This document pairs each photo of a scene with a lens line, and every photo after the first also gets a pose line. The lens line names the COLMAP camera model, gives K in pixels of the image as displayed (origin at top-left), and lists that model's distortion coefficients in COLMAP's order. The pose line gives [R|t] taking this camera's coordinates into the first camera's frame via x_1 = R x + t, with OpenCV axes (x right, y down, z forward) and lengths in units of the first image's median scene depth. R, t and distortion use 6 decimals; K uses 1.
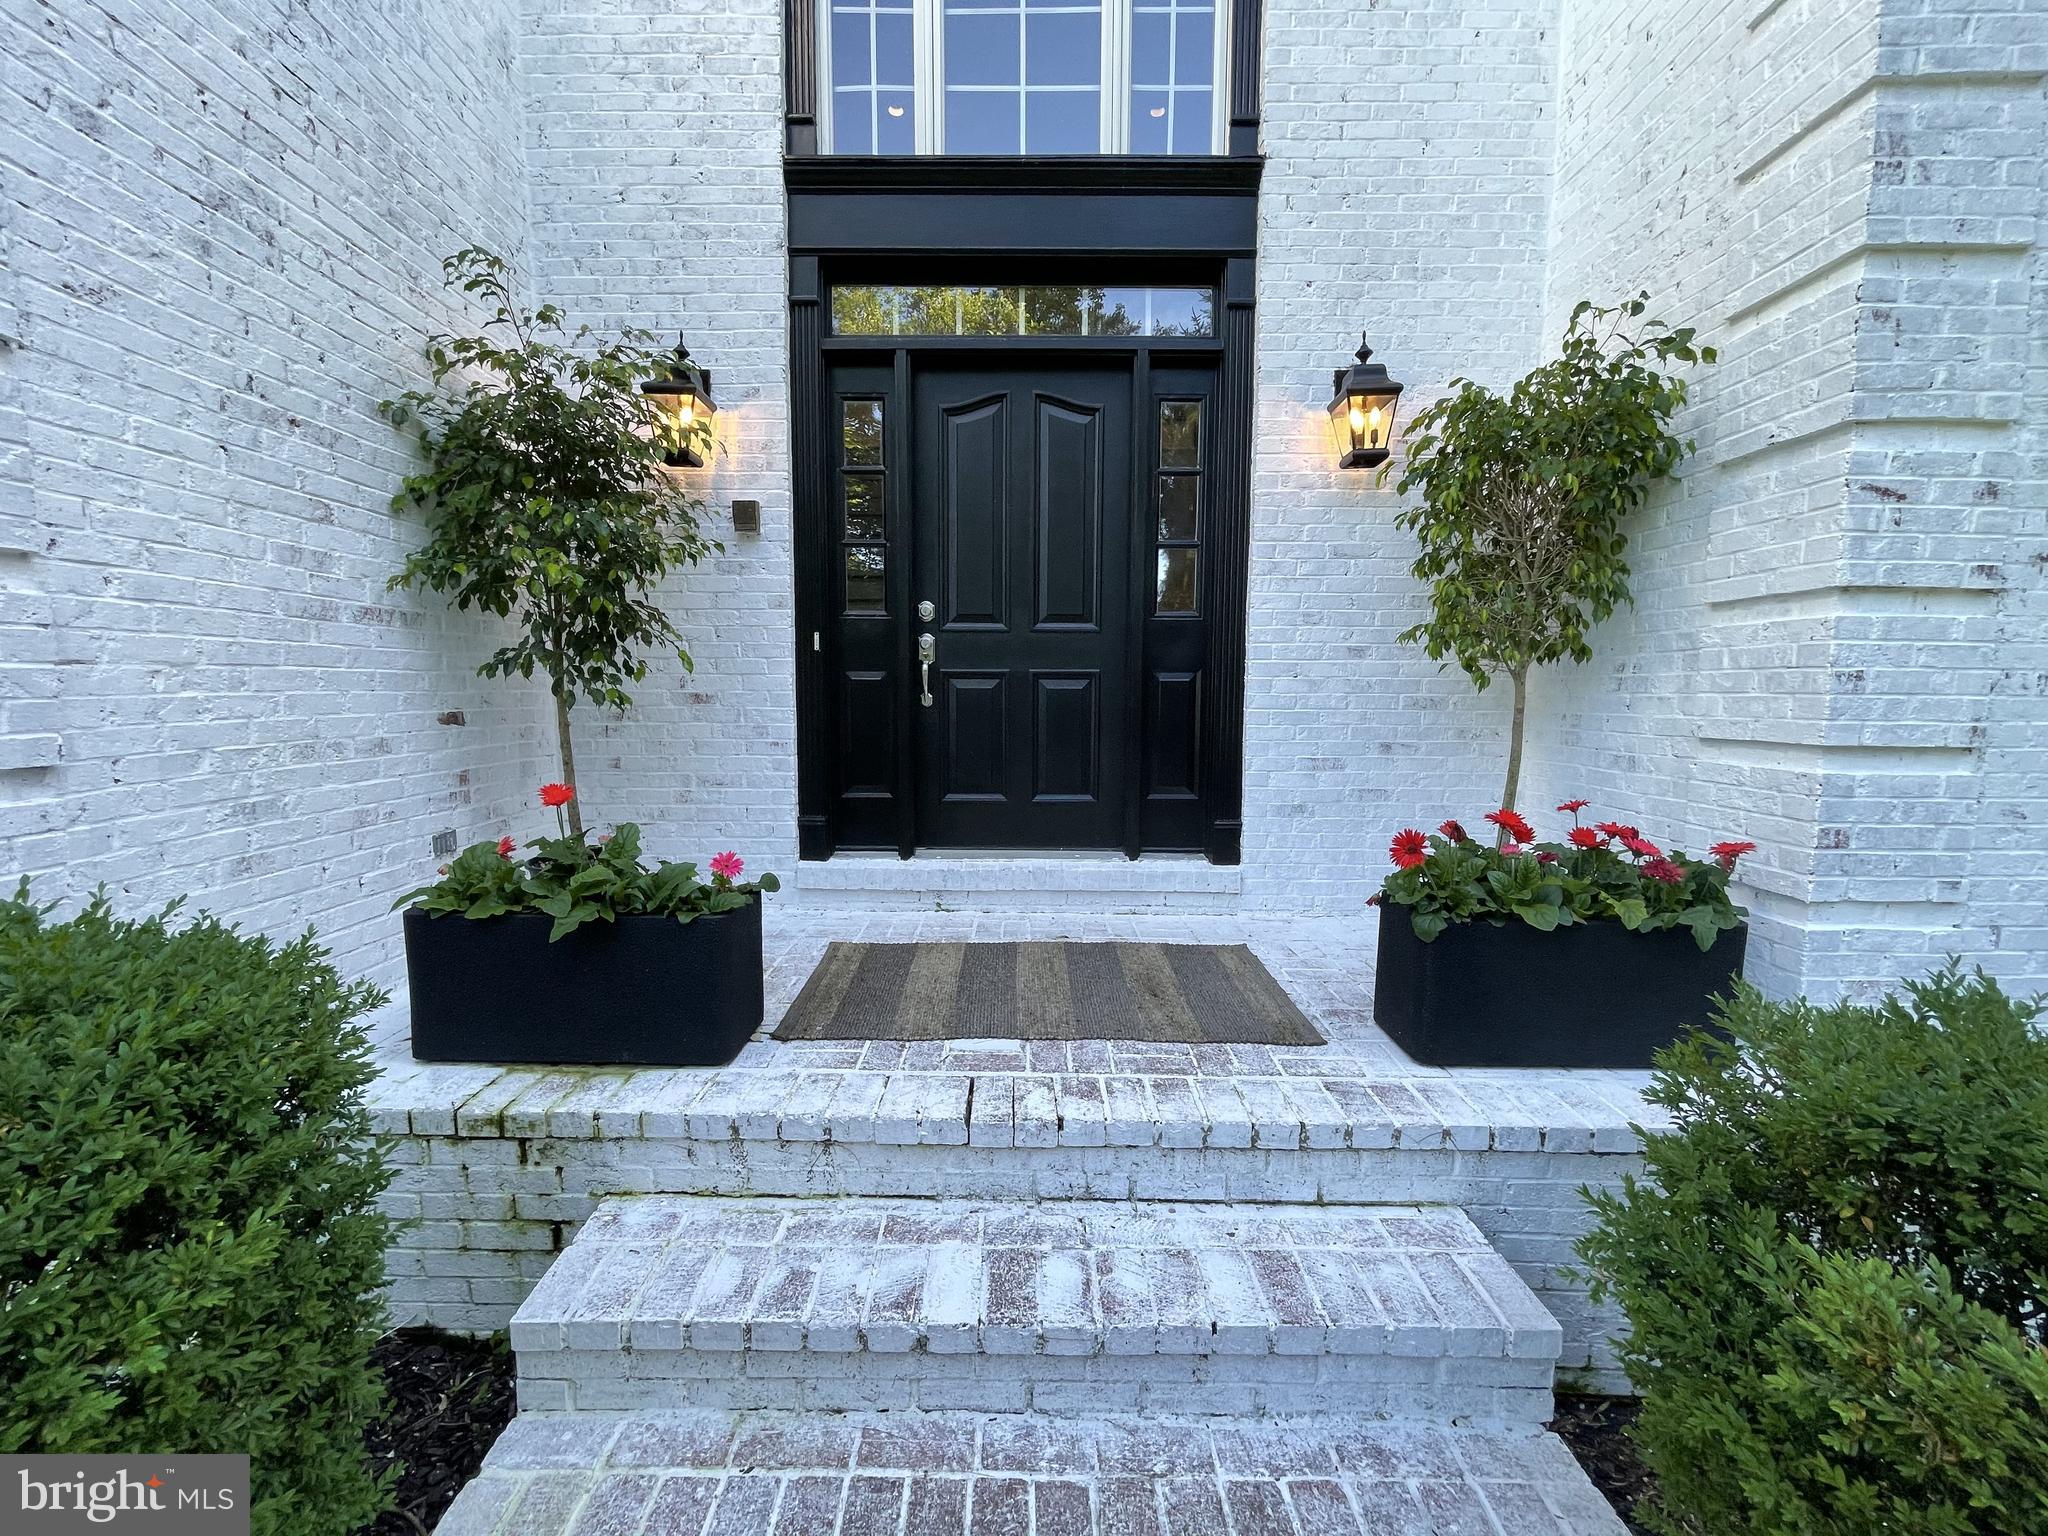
lens RADIAL K [[829.7, 0, 1032.0], [0, 829.7, 782.6], [0, 0, 1]] dist [-0.002696, 0.000412]
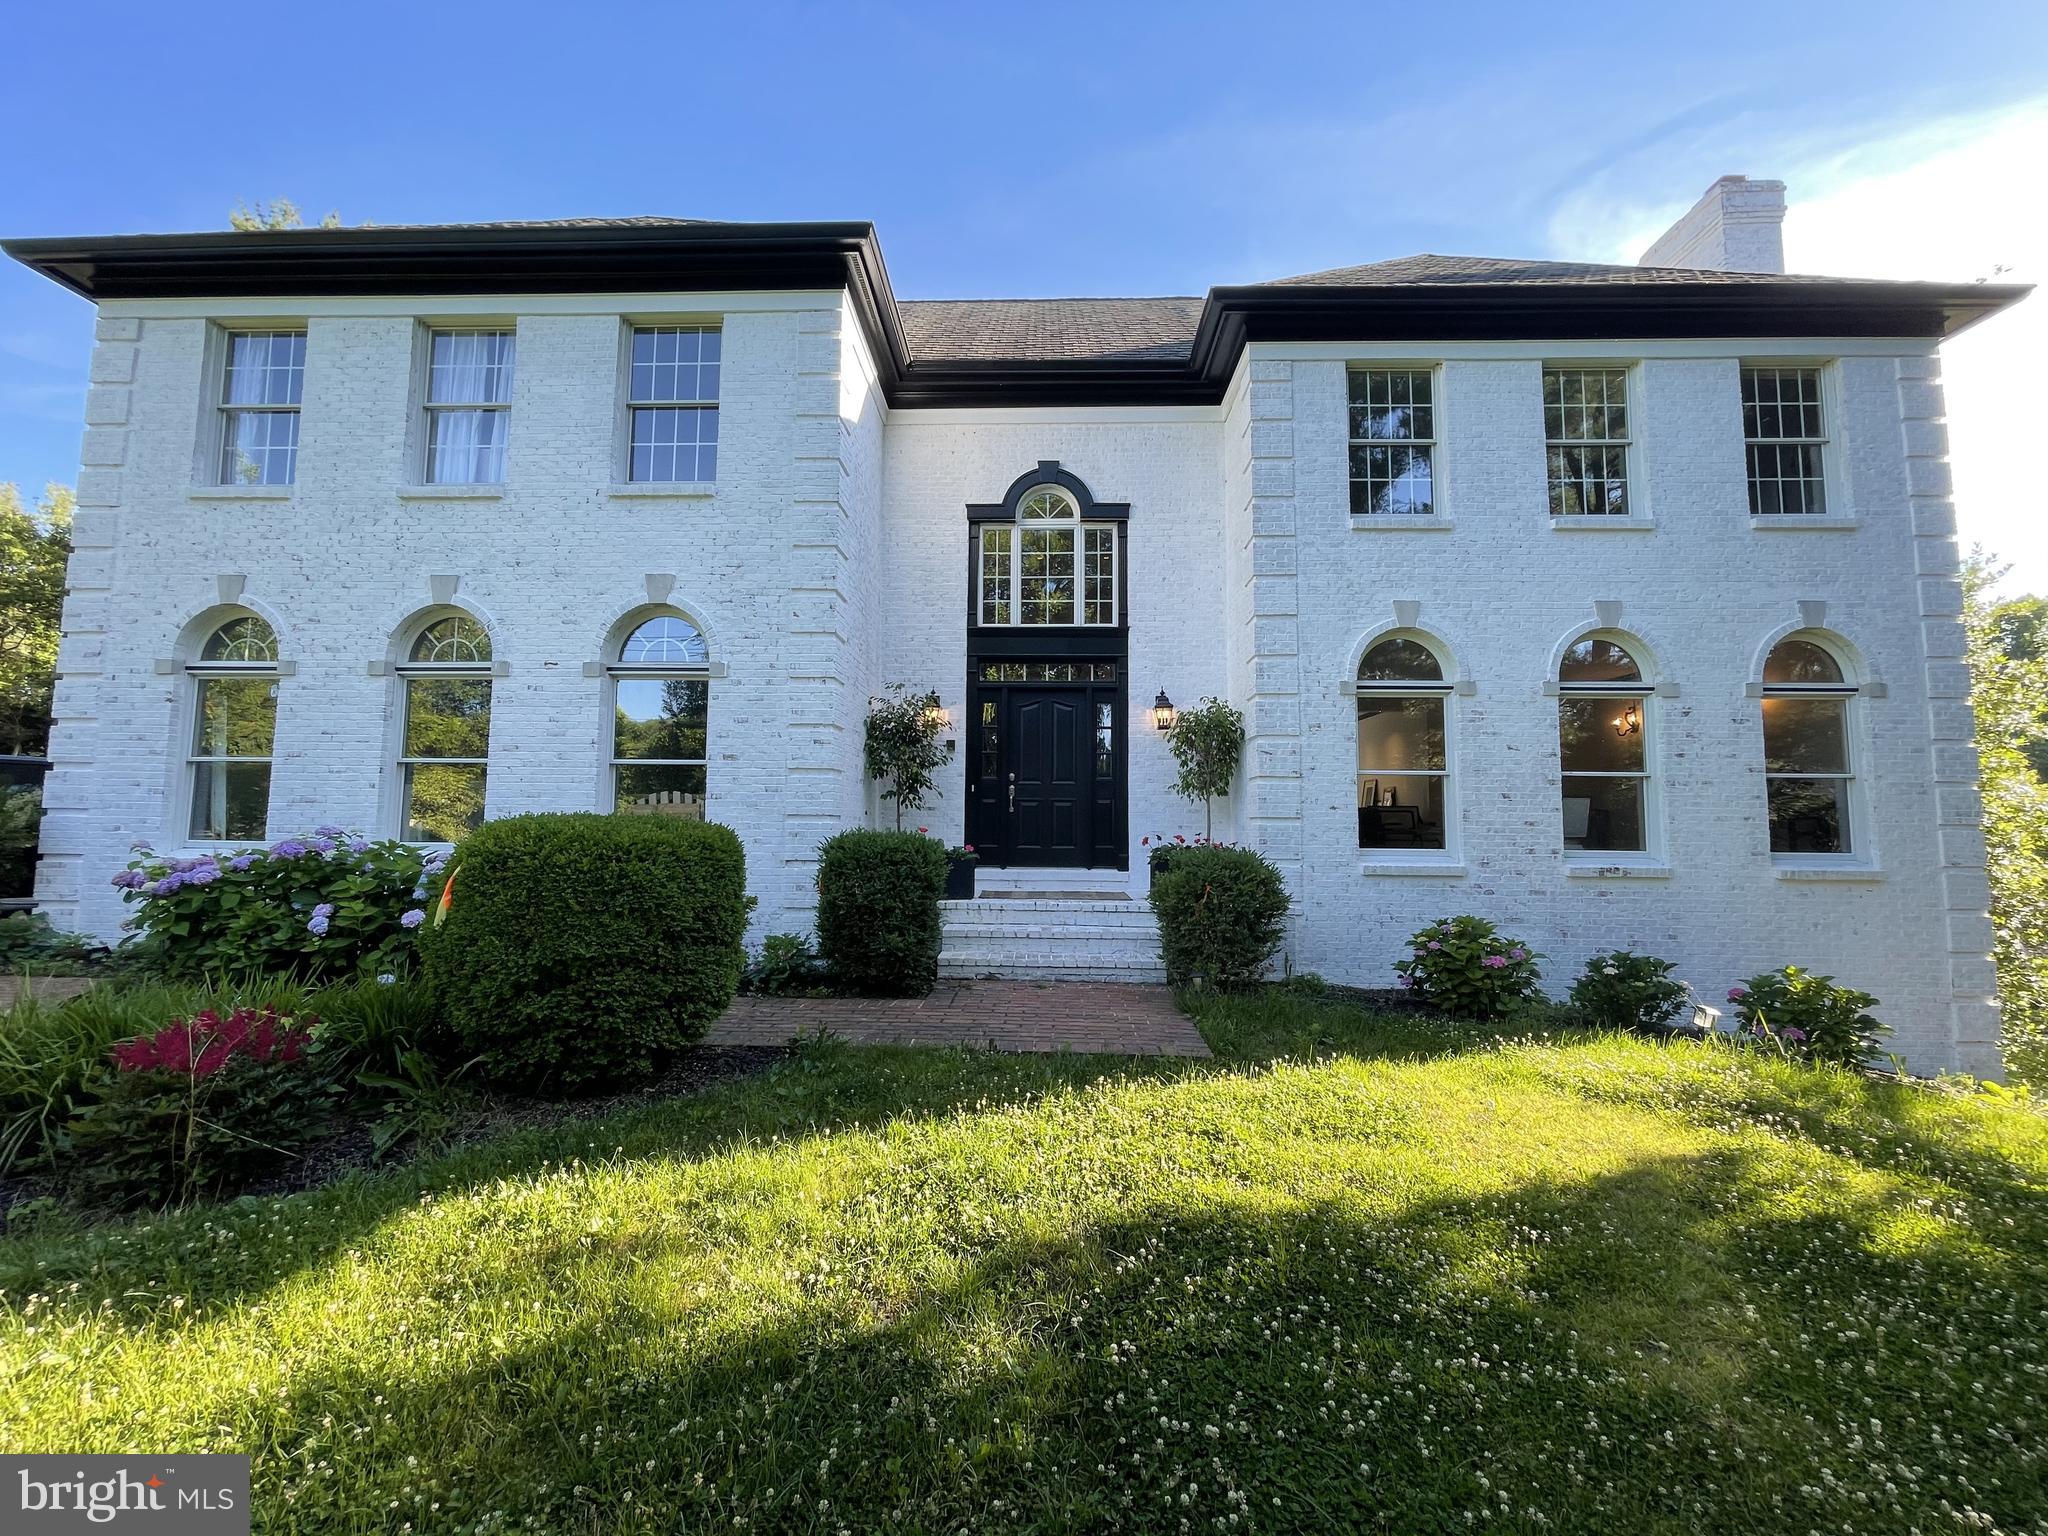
lens RADIAL K [[829.7, 0, 1017.6], [0, 829.7, 765.7], [0, 0, 1]] dist [-0.002696, 0.000412]
pose [[0.999130, 0.000617, -0.041709, 0.005416], [-0.008407, 0.982351, -0.186856, 0.292012], [0.040858, 0.187044, 0.981501, -1.853312]]
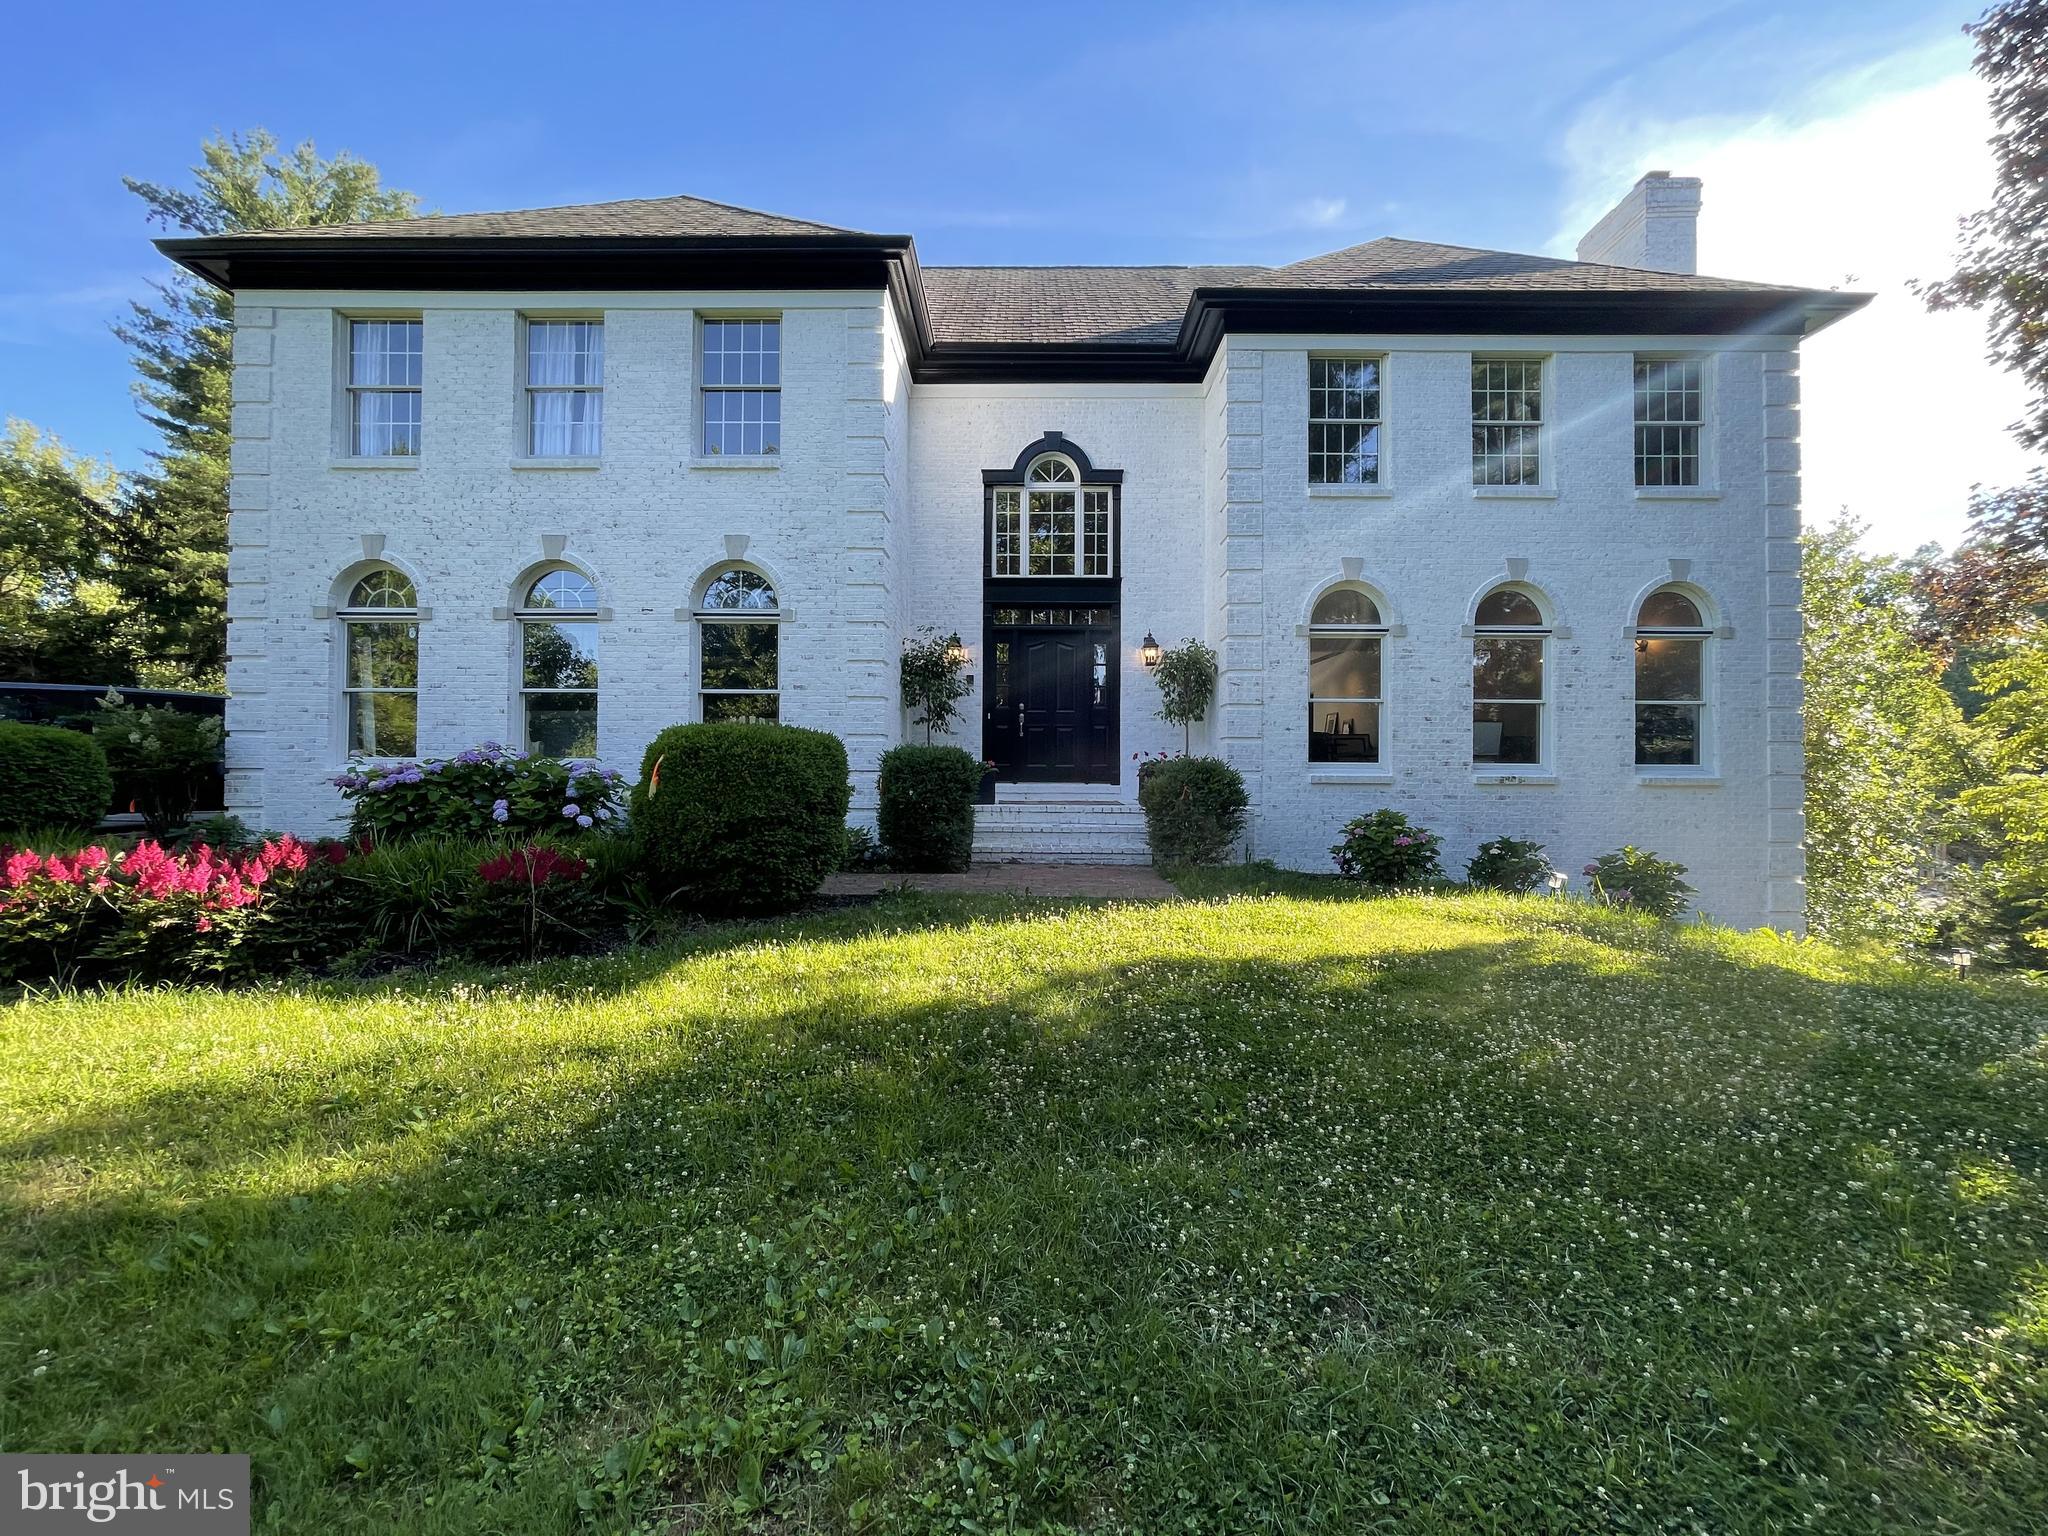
lens RADIAL K [[829.7, 0, 1015.8], [0, 829.7, 766.9], [0, 0, 1]] dist [-0.002696, 0.000412]
pose [[0.999783, 0.000610, -0.020803, -0.092018], [-0.003053, 0.993056, -0.117605, 0.444609], [0.020587, 0.117643, 0.992843, -2.388390]]
